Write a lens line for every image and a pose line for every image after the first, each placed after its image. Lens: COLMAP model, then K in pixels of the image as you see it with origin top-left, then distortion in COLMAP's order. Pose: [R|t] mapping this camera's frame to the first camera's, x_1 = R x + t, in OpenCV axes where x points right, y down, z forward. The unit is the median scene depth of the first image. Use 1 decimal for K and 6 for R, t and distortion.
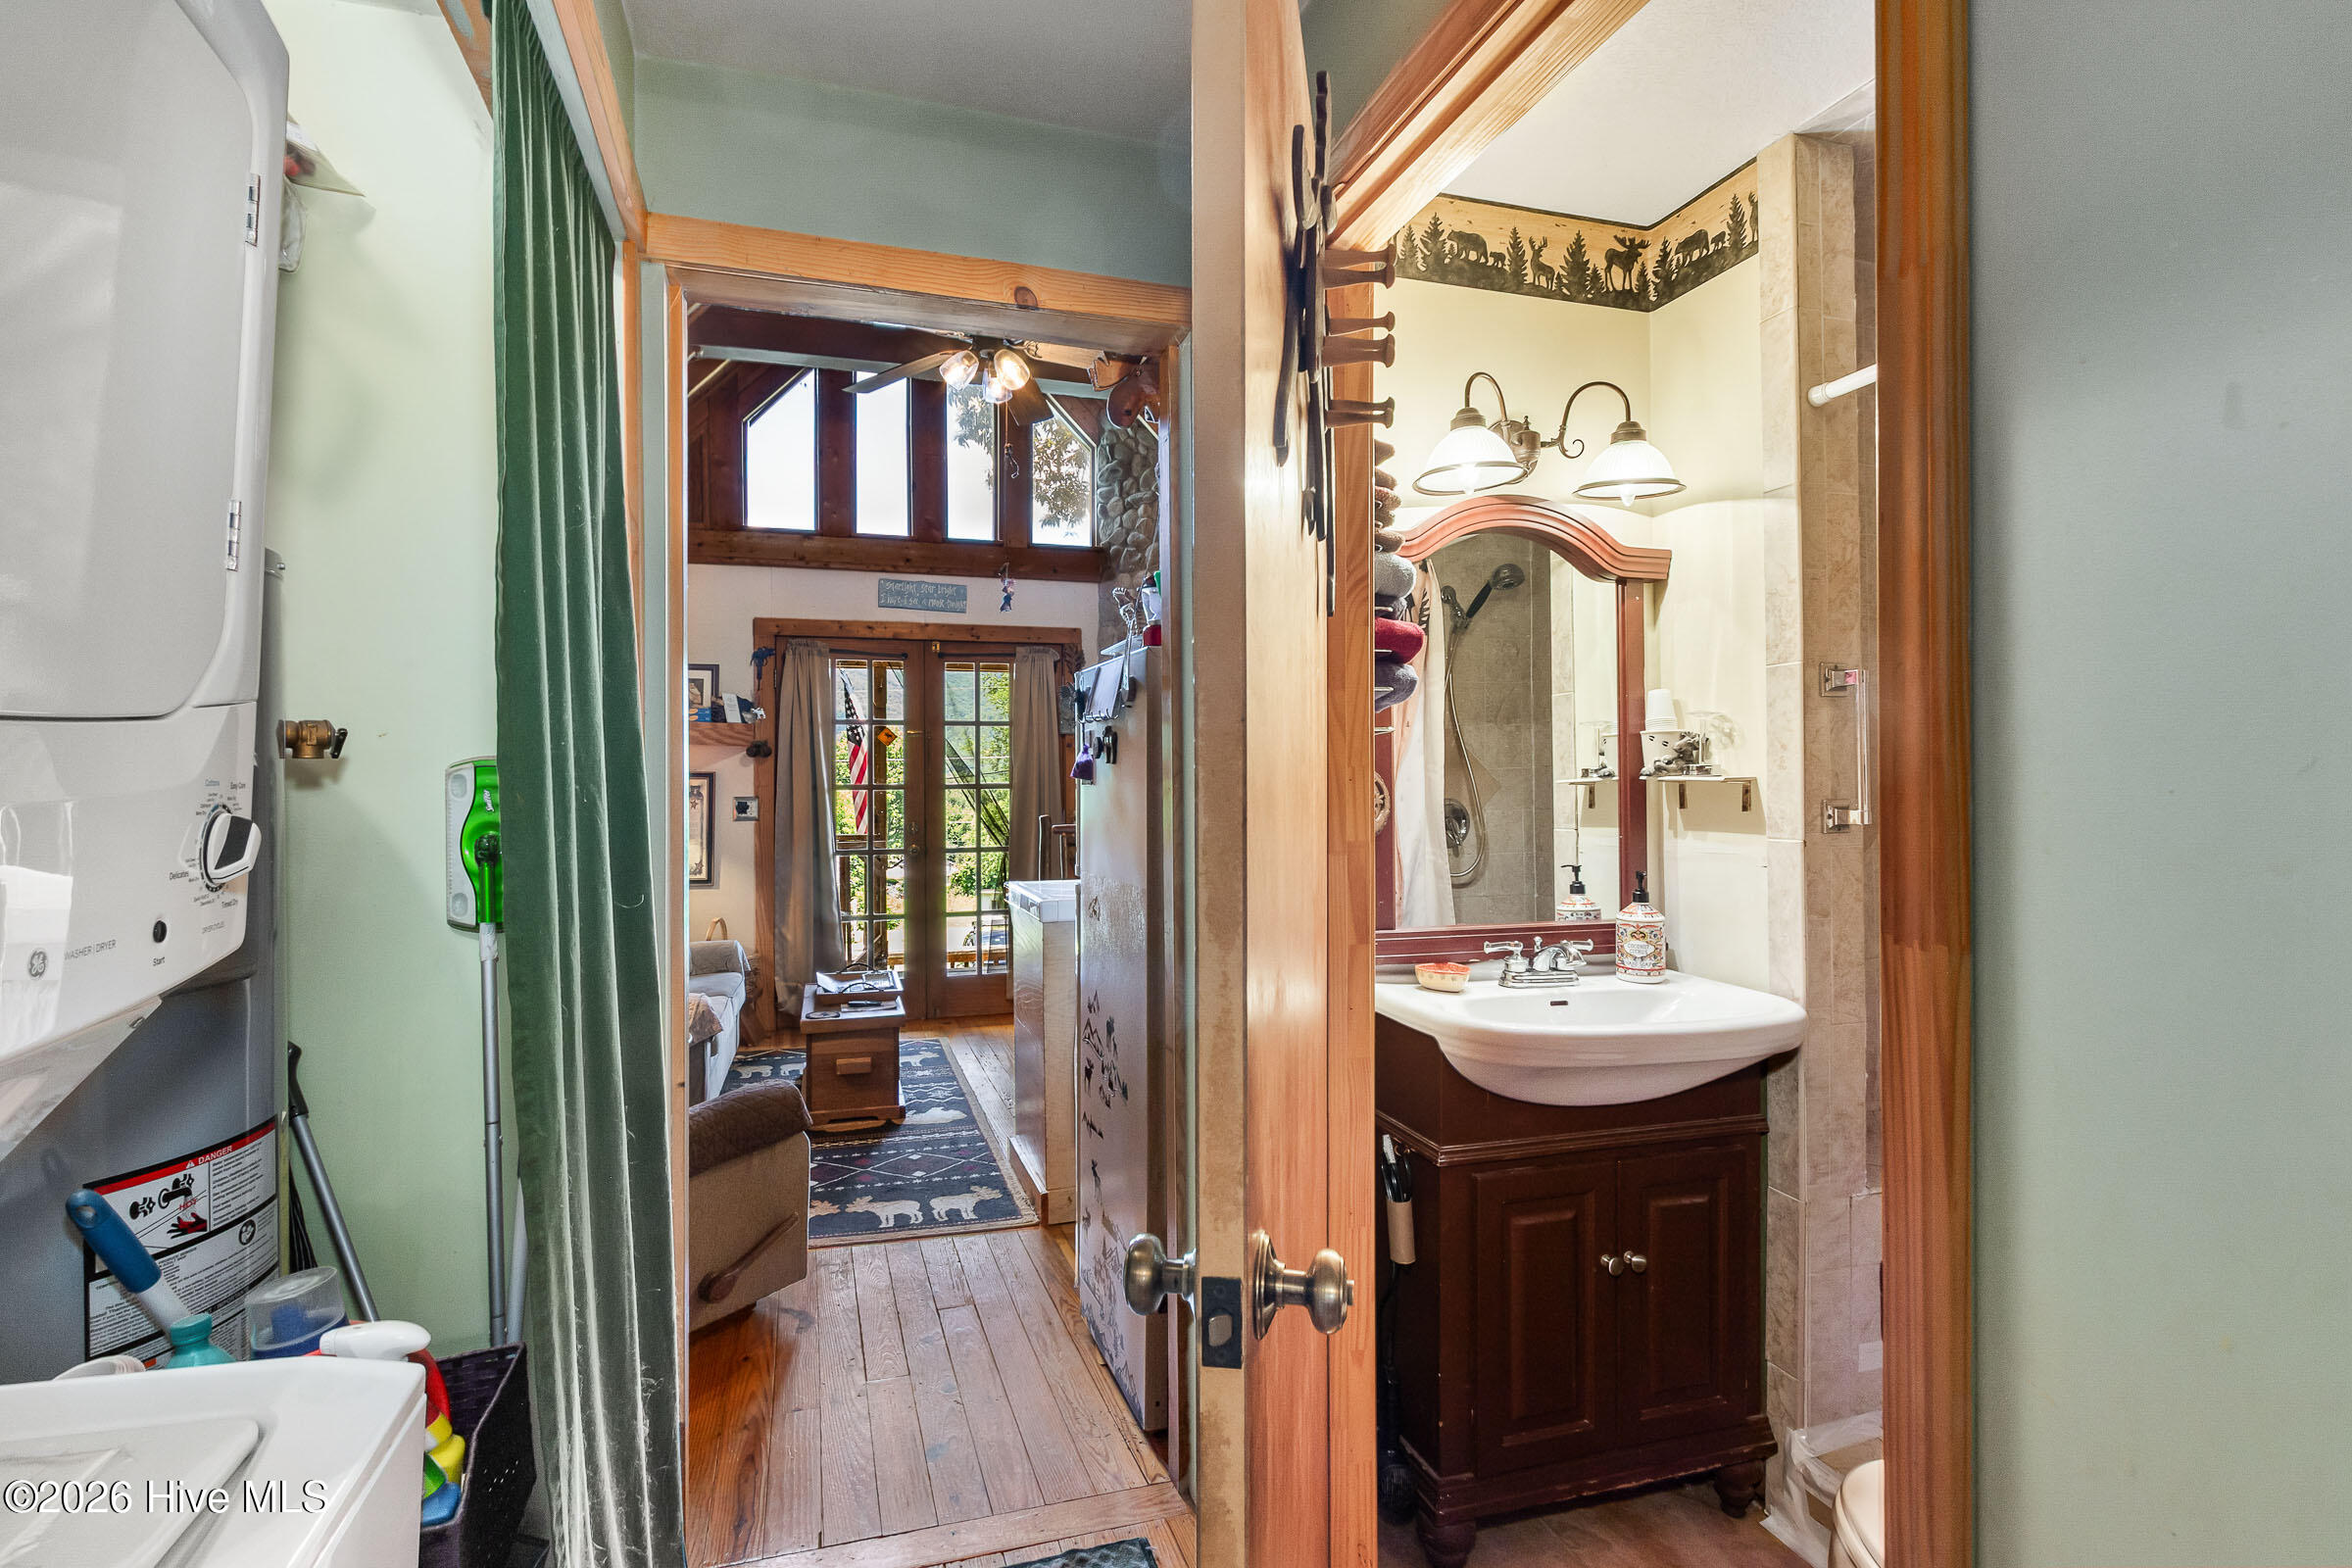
lens RADIAL K [[1126.0, 0, 1133.6], [0, 1126.0, 768.1], [0, 0, 1]] dist [0.002328, -0.000106]
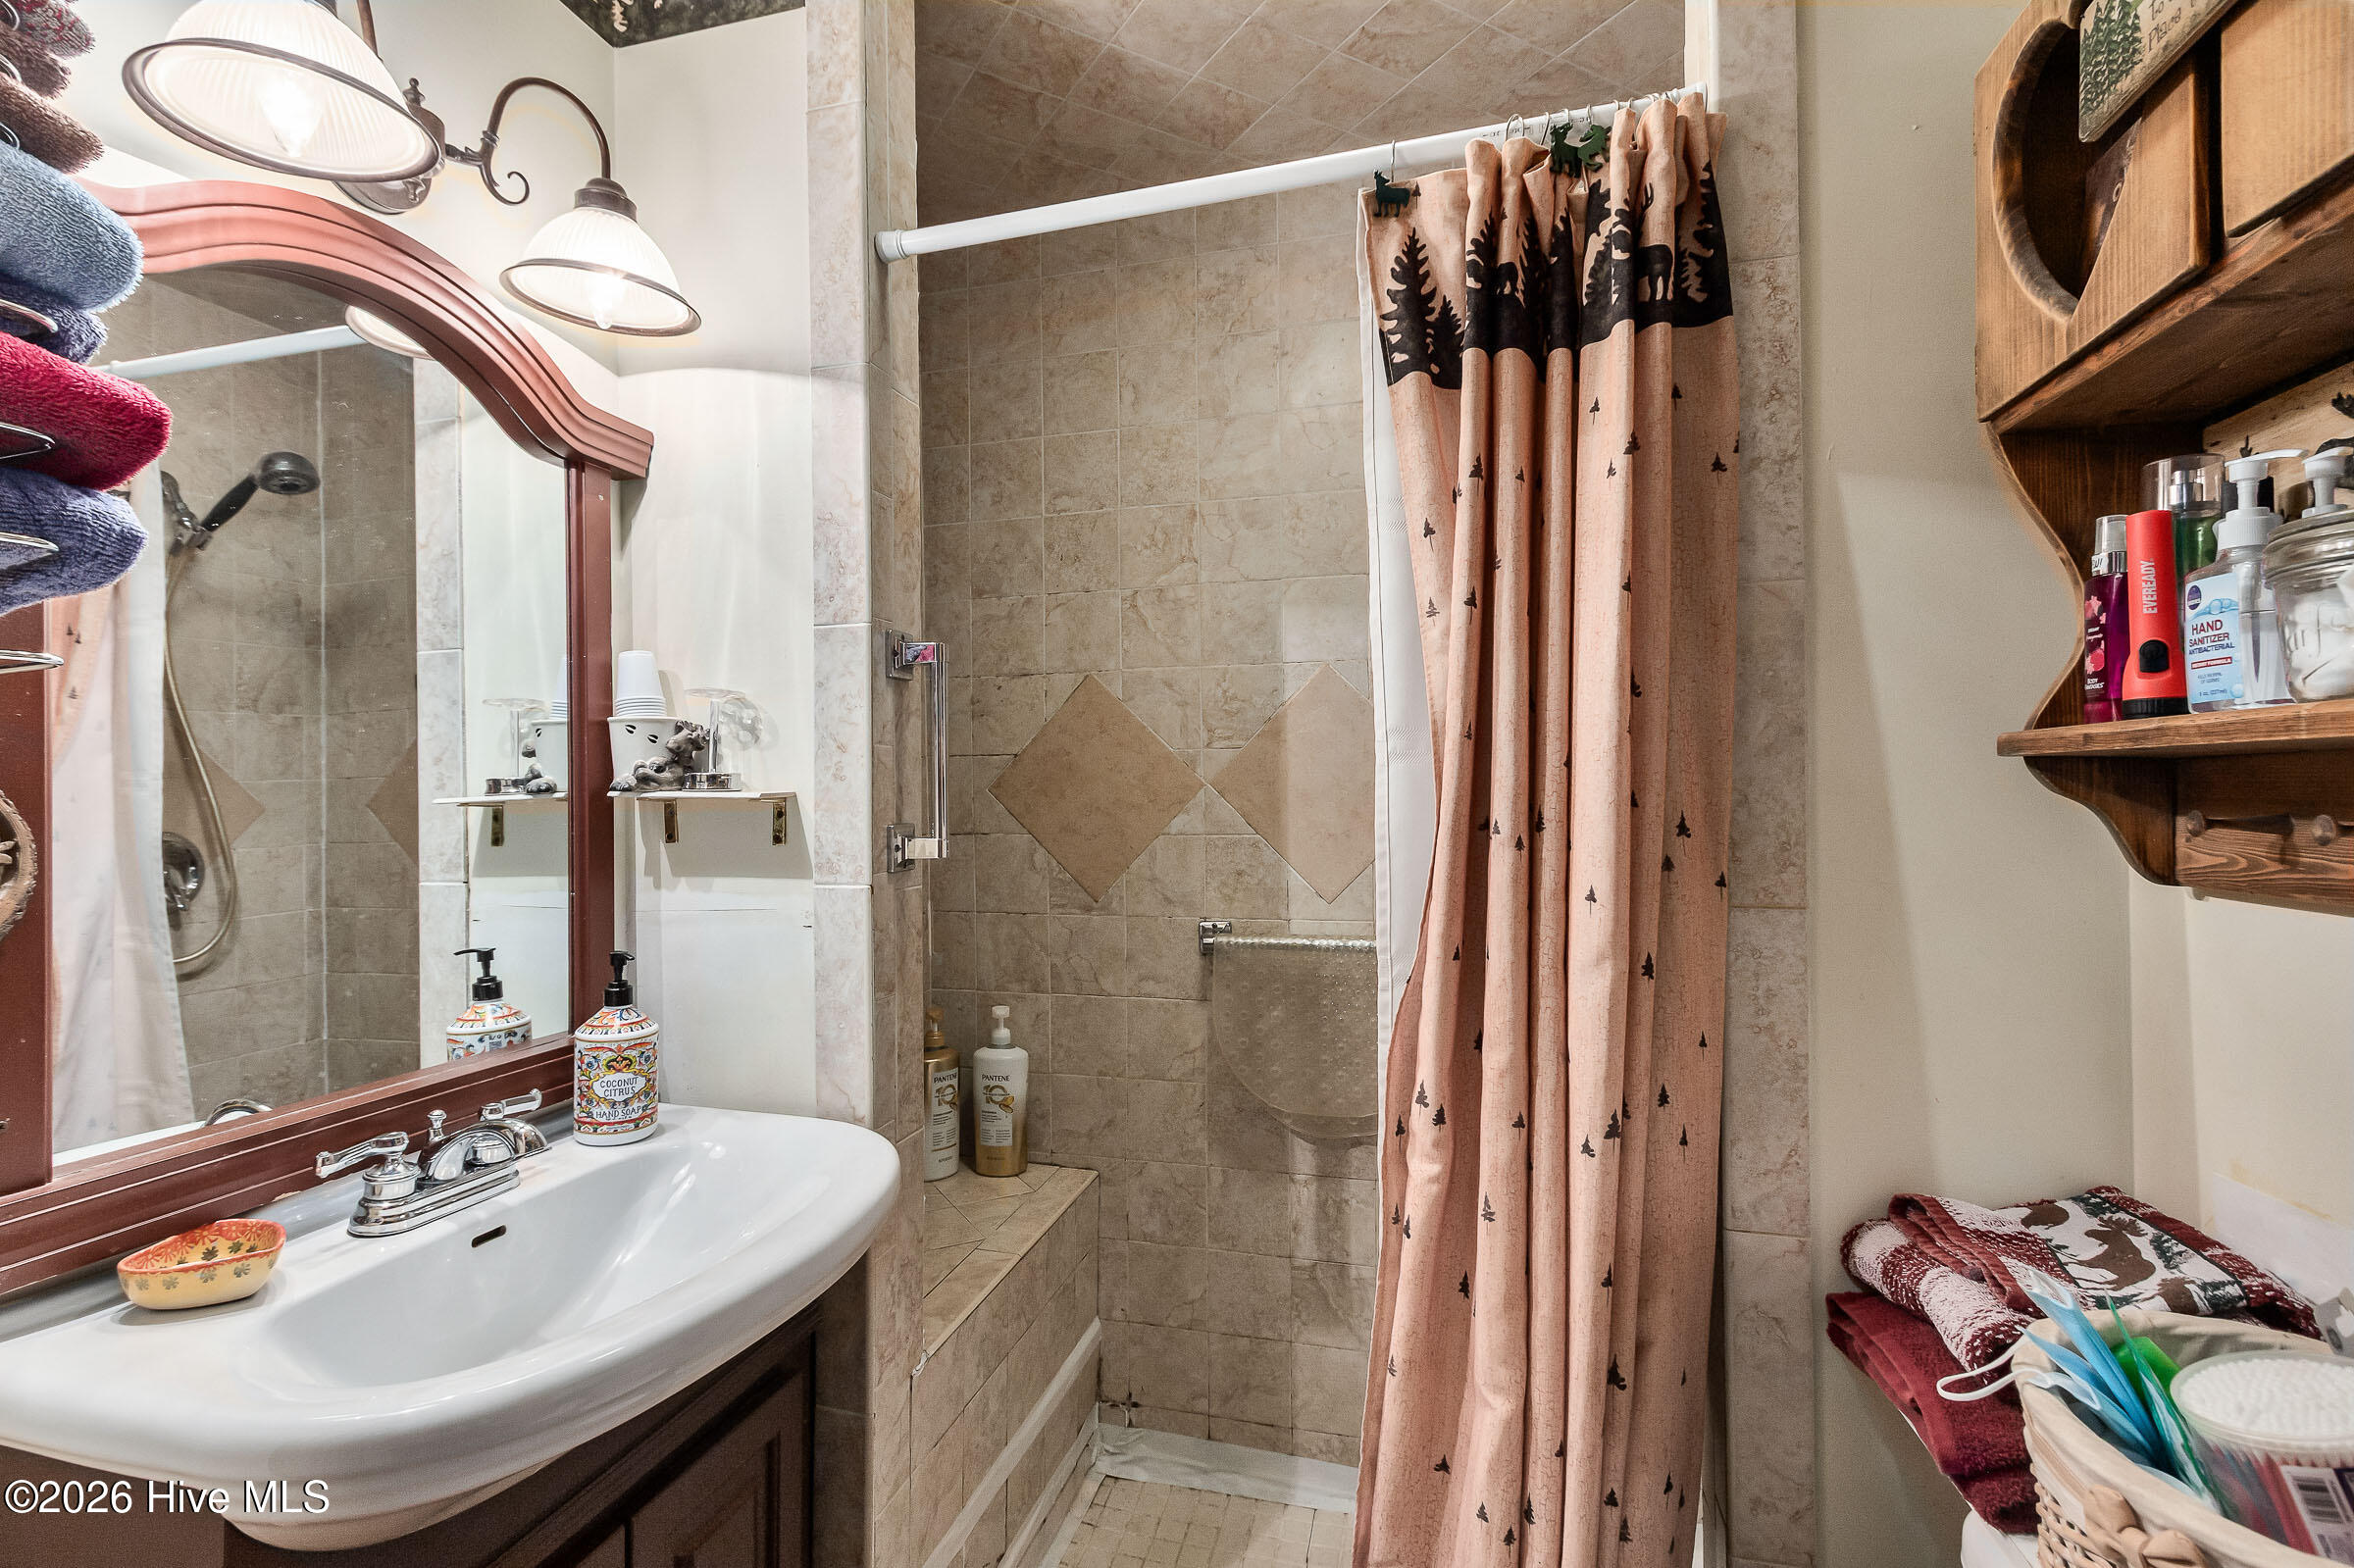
lens RADIAL K [[1119.2, 0, 1150.6], [0, 1119.2, 780.9], [0, 0, 1]] dist [0.004186, 0.001050]
pose [[0.527792, 0.008279, 0.849333, 0.096117], [-0.003866, 0.999966, -0.007345, 0.004805], [-0.849365, 0.000593, 0.527806, 0.446837]]
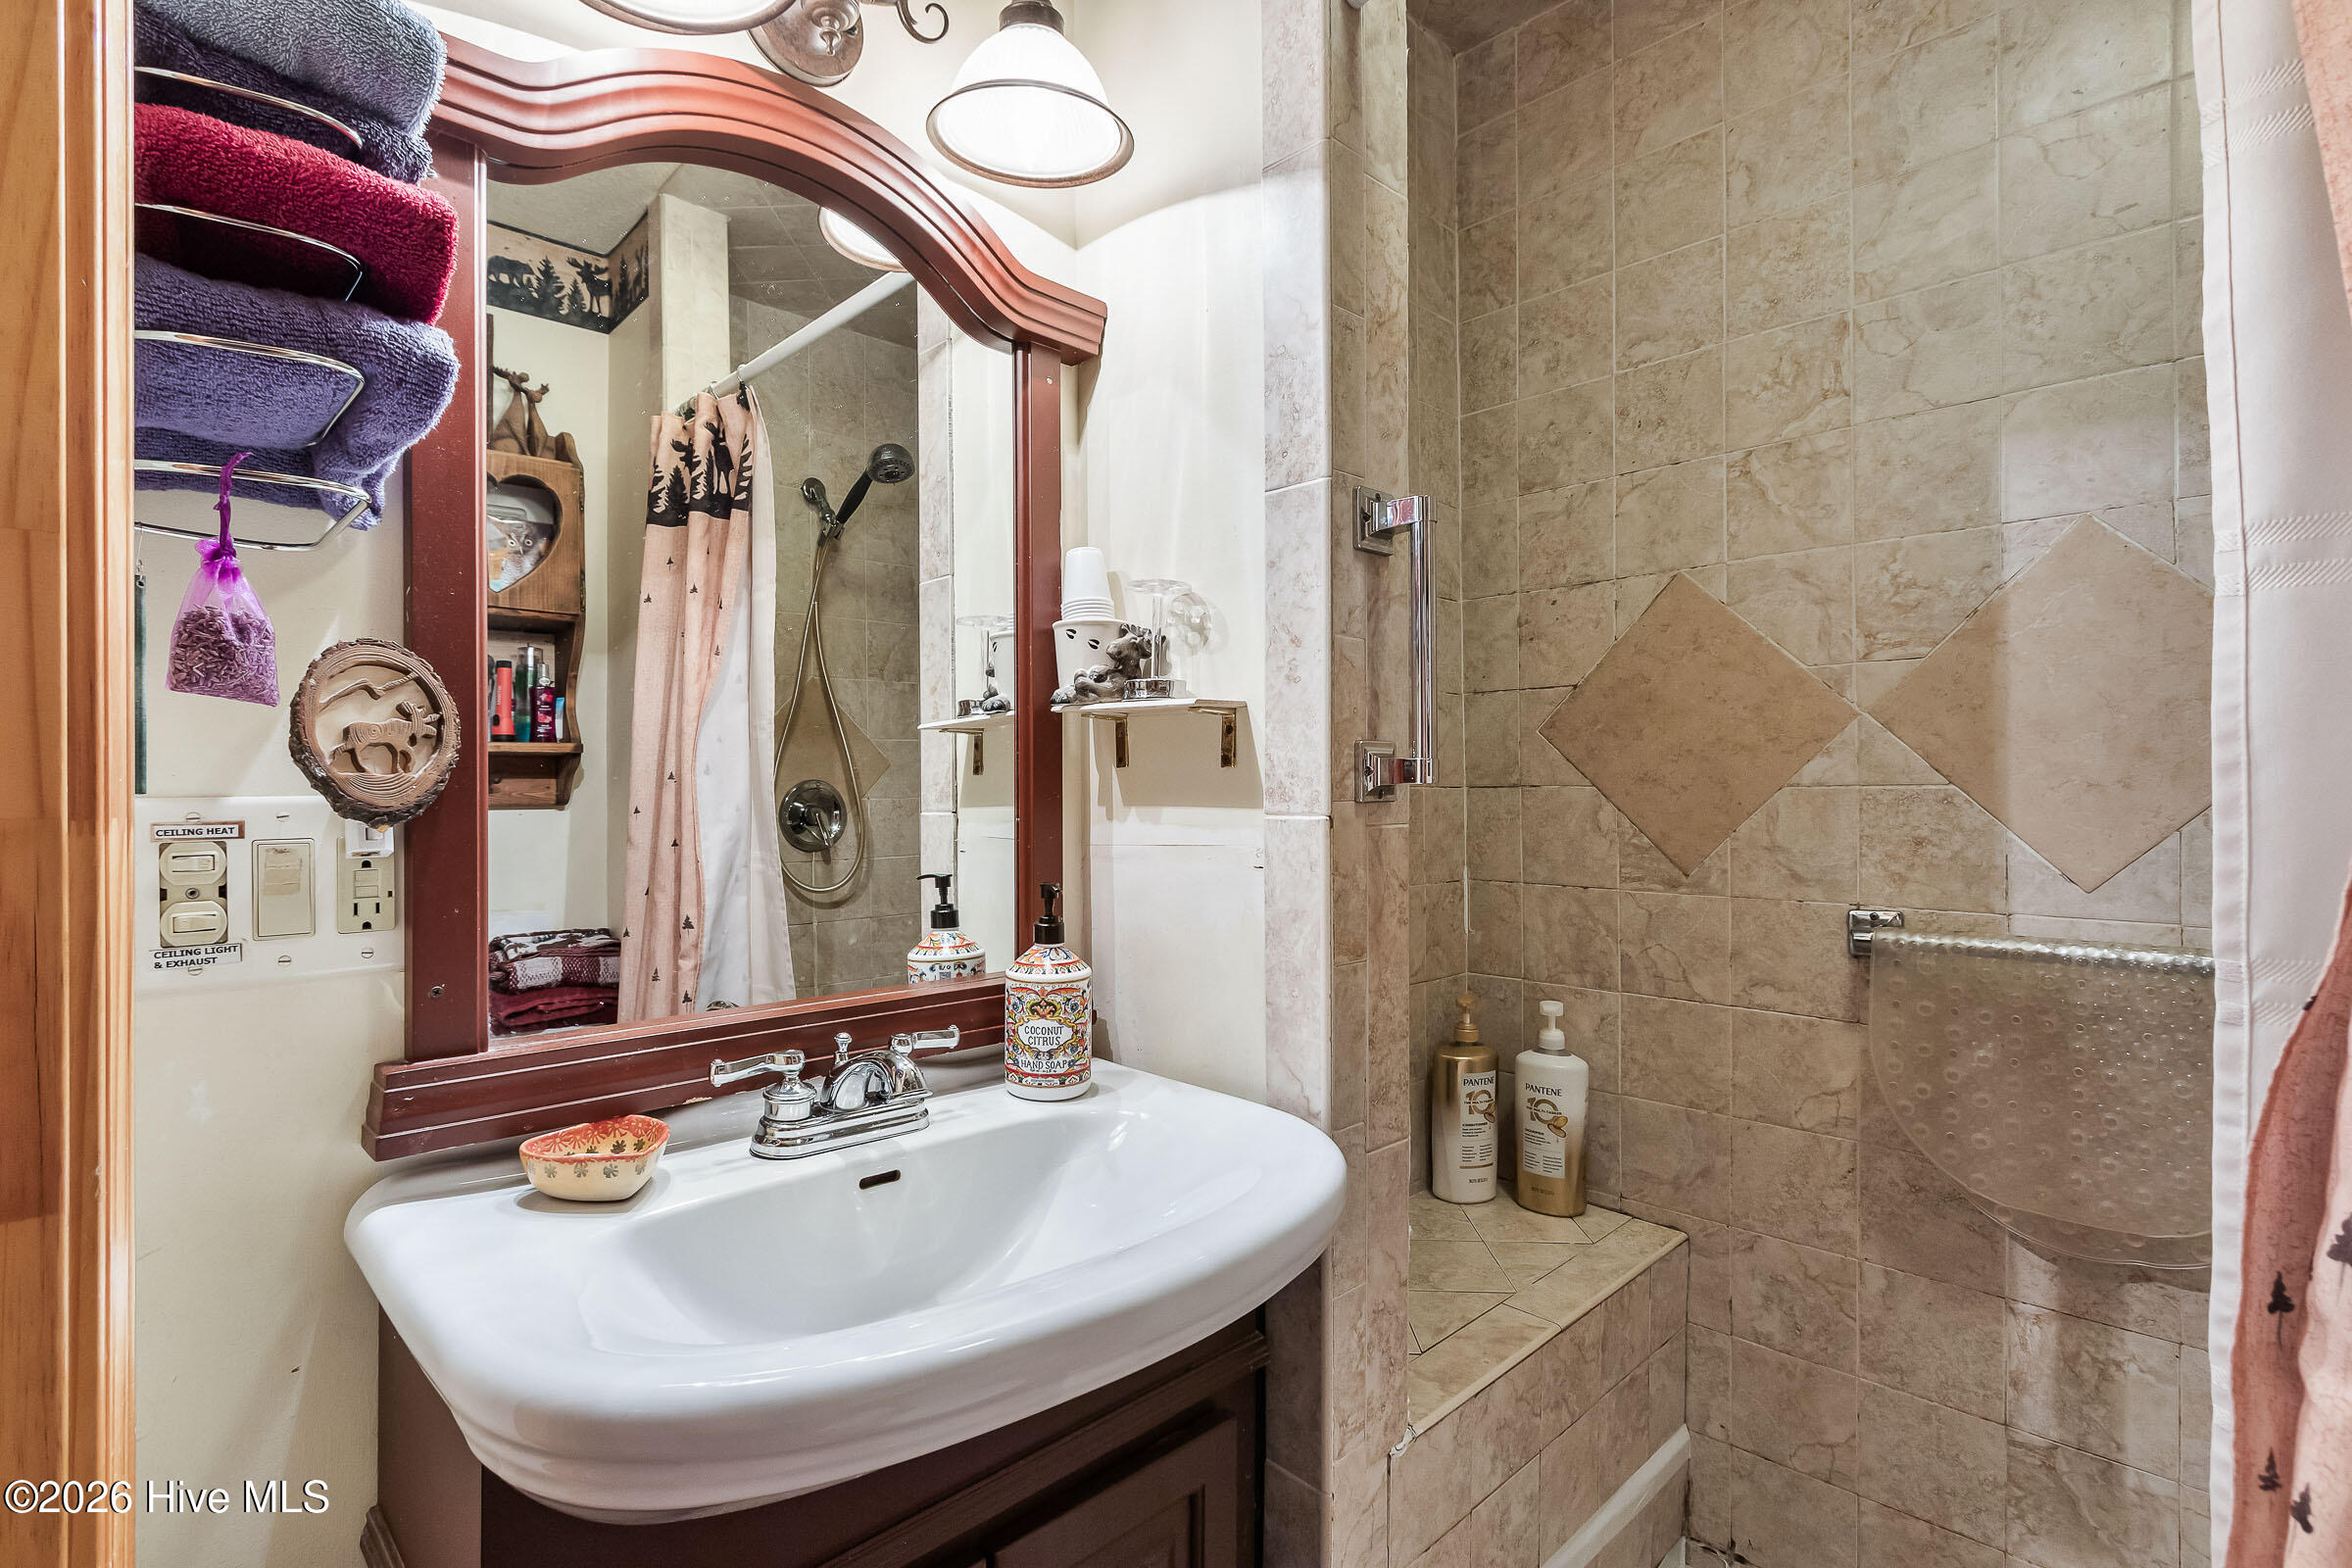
lens RADIAL K [[1126.2, 0, 1133.9], [0, 1126.2, 789.7], [0, 0, 1]] dist [0.003356, -0.002555]
pose [[0.889002, 0.001659, 0.457901, 0.243293], [-0.006633, 0.999935, 0.009255, 0.042766], [-0.457856, -0.011265, 0.888955, 0.513642]]
